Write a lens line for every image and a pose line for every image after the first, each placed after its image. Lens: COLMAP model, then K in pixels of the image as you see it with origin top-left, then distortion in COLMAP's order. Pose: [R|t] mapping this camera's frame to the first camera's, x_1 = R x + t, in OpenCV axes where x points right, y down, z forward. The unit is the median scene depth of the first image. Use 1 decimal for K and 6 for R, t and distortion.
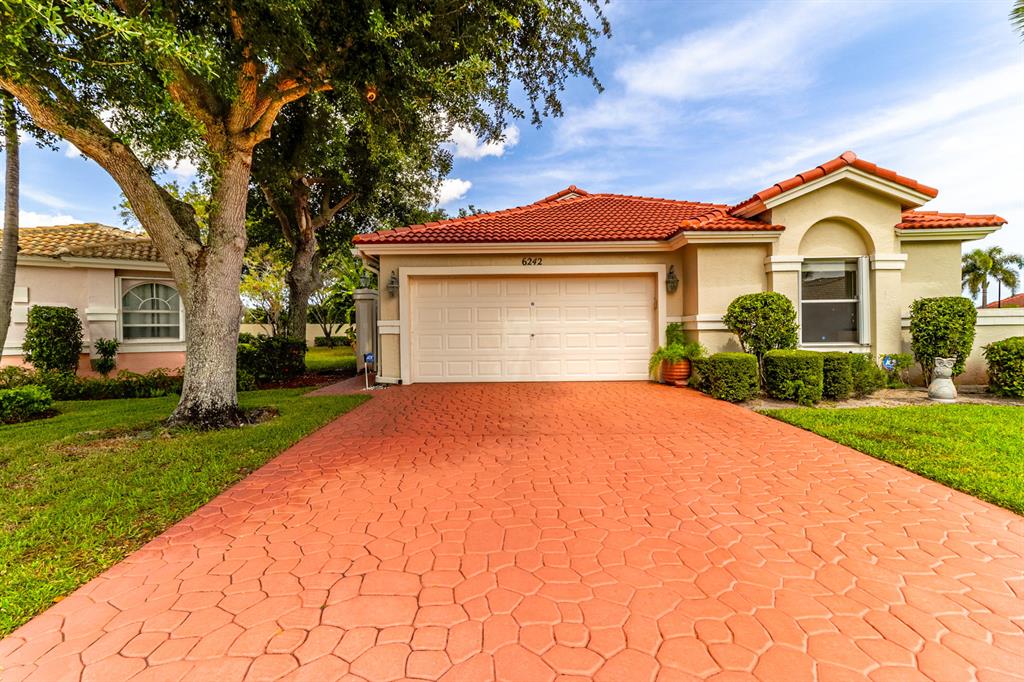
lens RADIAL K [[477.8, 0, 510.1], [0, 477.8, 334.5], [0, 0, 1]] dist [0.005483, 0.000846]
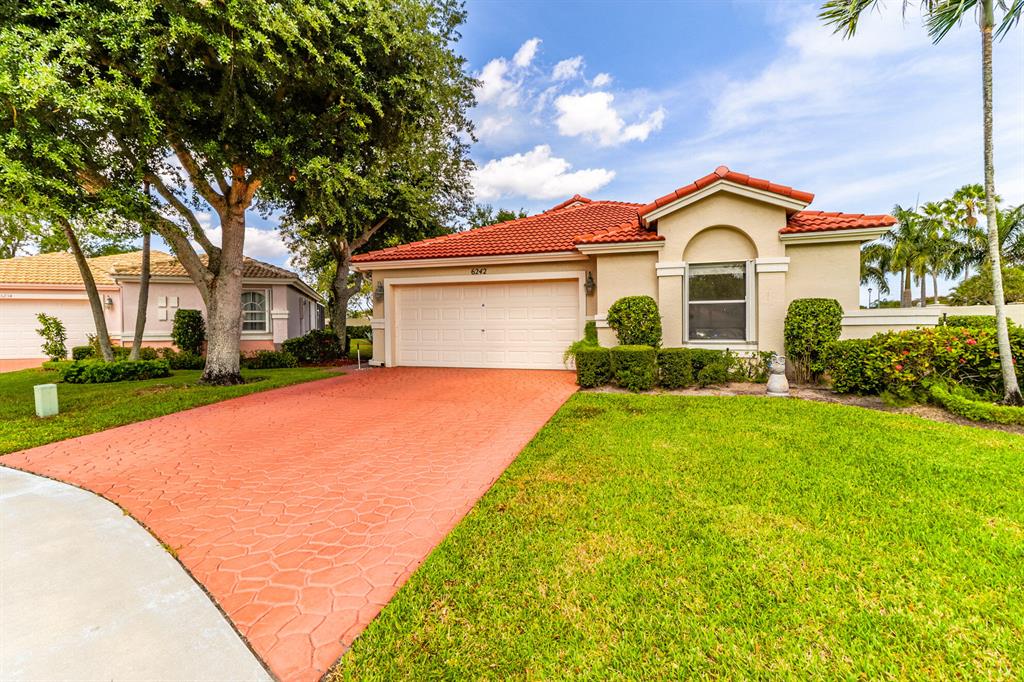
lens RADIAL K [[477.8, 0, 510.1], [0, 477.8, 334.5], [0, 0, 1]] dist [0.005483, 0.000846]
pose [[0.956320, 0.010732, -0.292125, 0.536355], [-0.006377, 0.999854, 0.015857, -0.009556], [0.292252, -0.013301, 0.956249, -0.186000]]
